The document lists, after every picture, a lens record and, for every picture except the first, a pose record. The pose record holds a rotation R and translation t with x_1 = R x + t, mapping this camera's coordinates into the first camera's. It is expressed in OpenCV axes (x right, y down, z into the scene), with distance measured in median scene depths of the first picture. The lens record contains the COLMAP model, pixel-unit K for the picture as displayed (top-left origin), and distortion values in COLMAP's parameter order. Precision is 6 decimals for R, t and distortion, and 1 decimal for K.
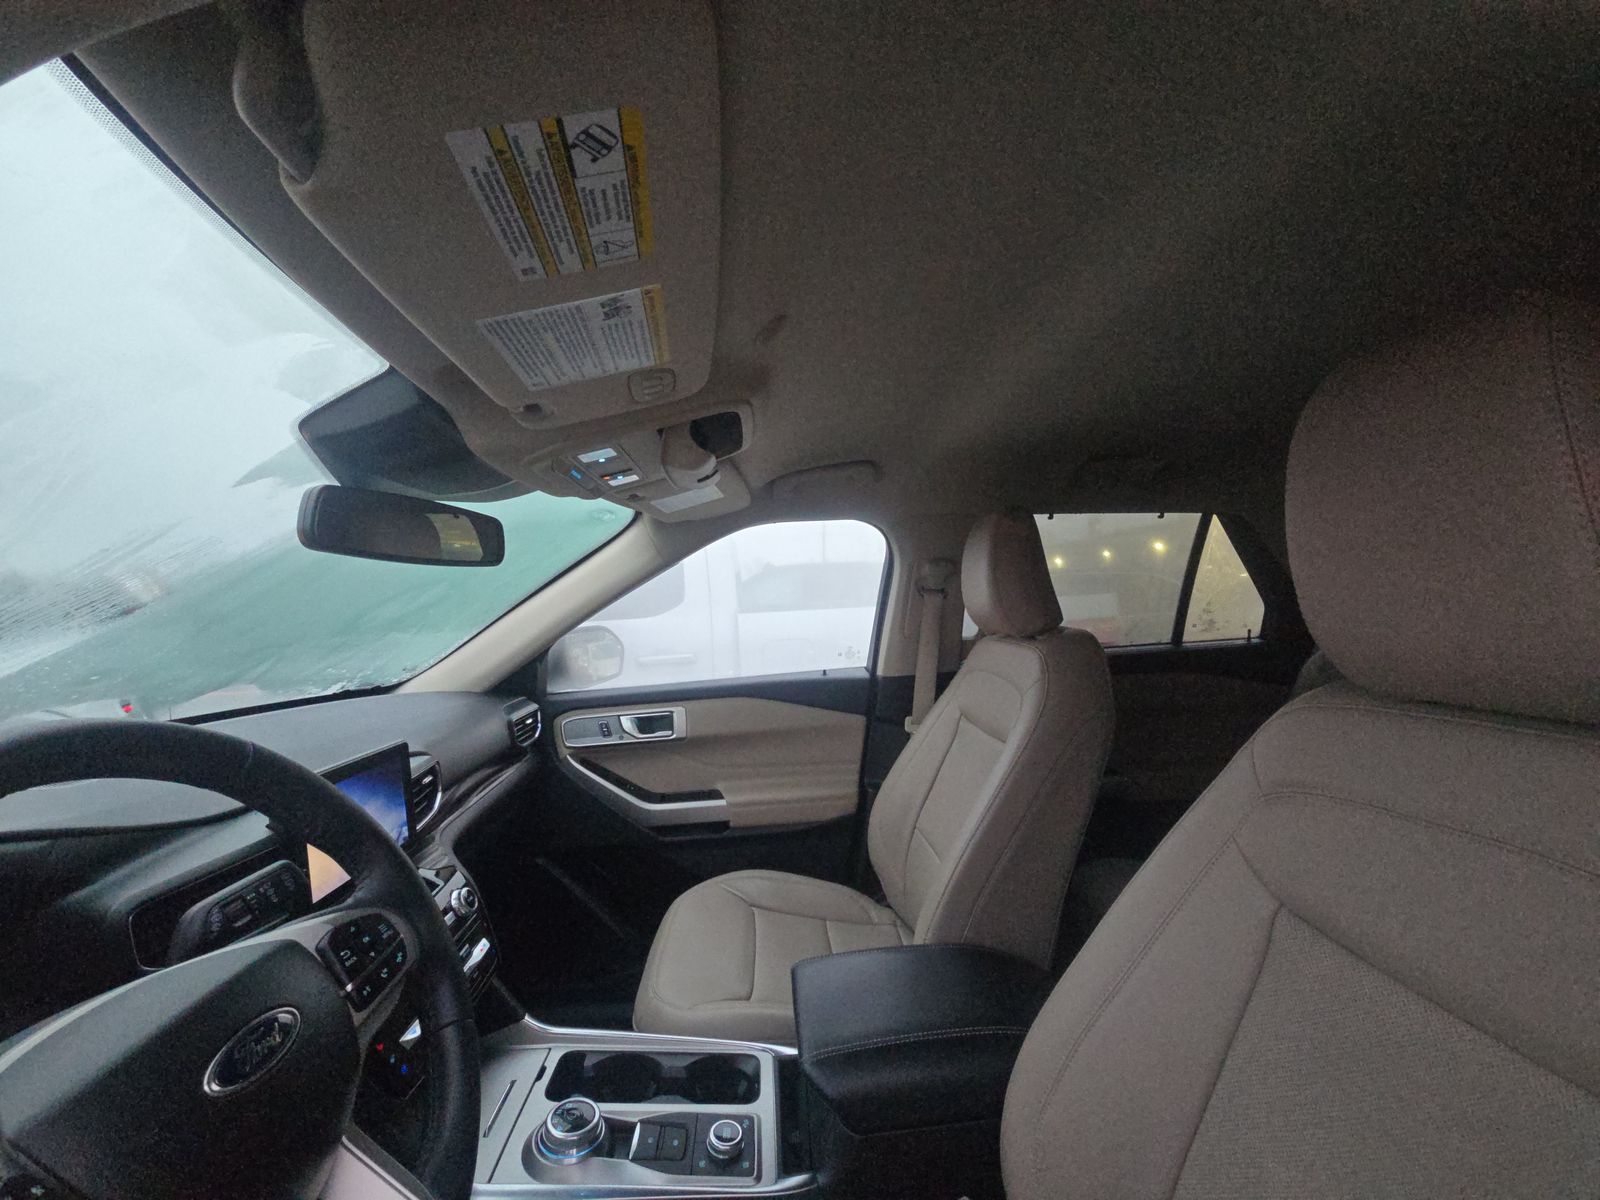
lens RADIAL K [[642.5, 0, 788.8], [0, 642.5, 596.9], [0, 0, 1]] dist [0.000329, 0.000016]
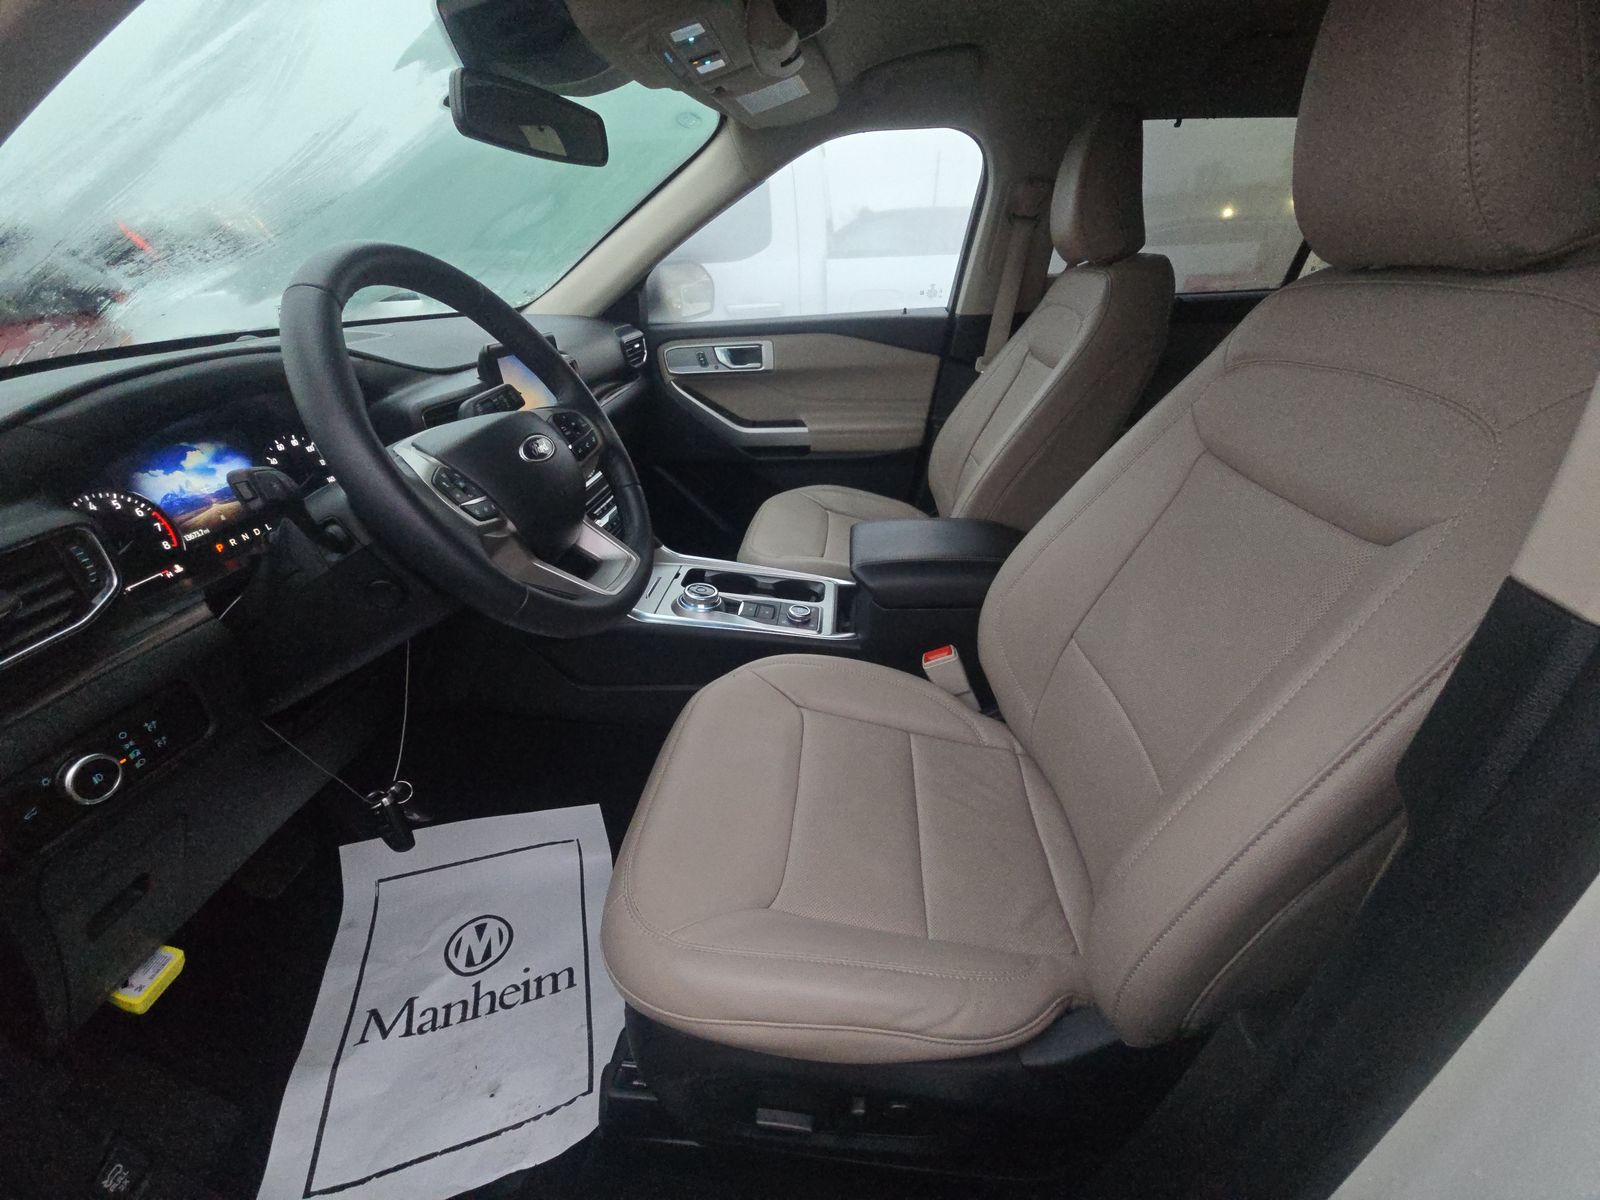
lens RADIAL K [[641.8, 0, 800.0], [0, 641.8, 600.0], [0, 0, 1]] dist [0.000042, 0.000161]
pose [[0.992400, 0.069294, -0.101685, 0.030362], [-0.013735, 0.883582, 0.468075, 0.056830], [0.122282, -0.463121, 0.877819, -0.176978]]
